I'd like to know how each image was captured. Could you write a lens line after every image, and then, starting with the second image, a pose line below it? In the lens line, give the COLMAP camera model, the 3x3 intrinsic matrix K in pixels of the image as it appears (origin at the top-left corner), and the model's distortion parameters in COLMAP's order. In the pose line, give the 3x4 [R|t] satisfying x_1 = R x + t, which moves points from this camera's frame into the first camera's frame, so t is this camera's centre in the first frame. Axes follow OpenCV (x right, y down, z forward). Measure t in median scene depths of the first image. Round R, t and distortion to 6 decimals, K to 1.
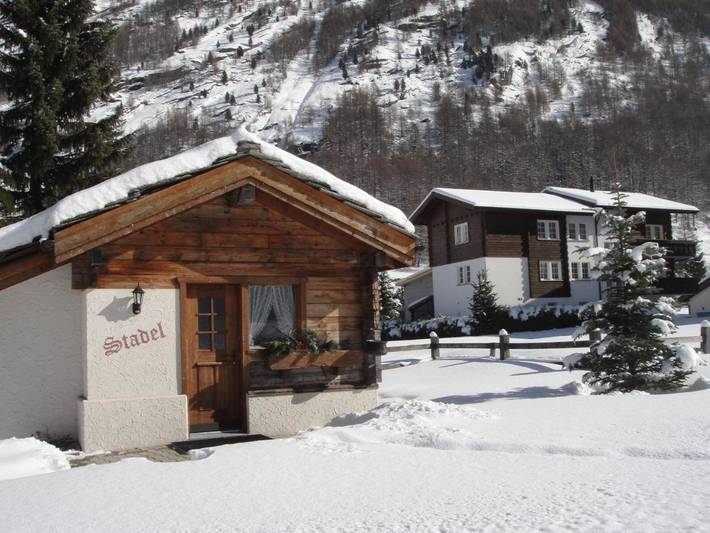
lens RADIAL K [[748.8, 0, 355.0], [0, 748.8, 266.5], [0, 0, 1]] dist [-0.173169, 0.116048]
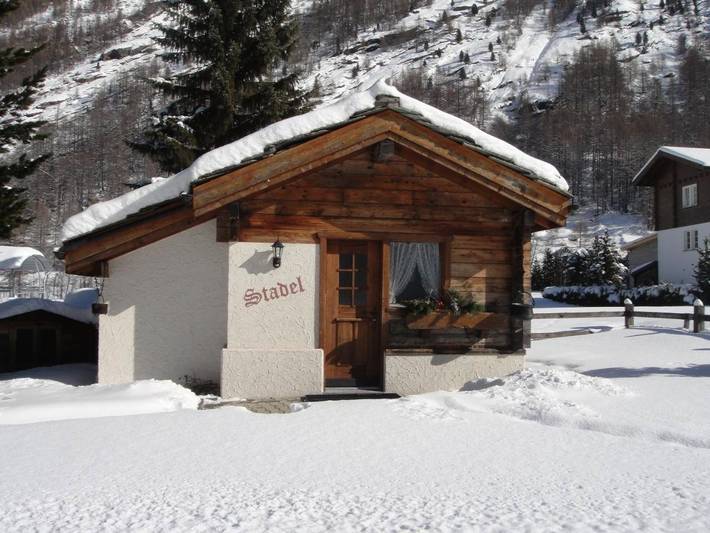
lens RADIAL K [[748.8, 0, 355.0], [0, 748.8, 266.5], [0, 0, 1]] dist [-0.173169, 0.116048]
pose [[0.952550, 0.034326, -0.302440, 0.113962], [-0.017970, 0.998230, 0.056700, 0.002136], [0.303851, -0.048575, 0.951481, 0.045274]]
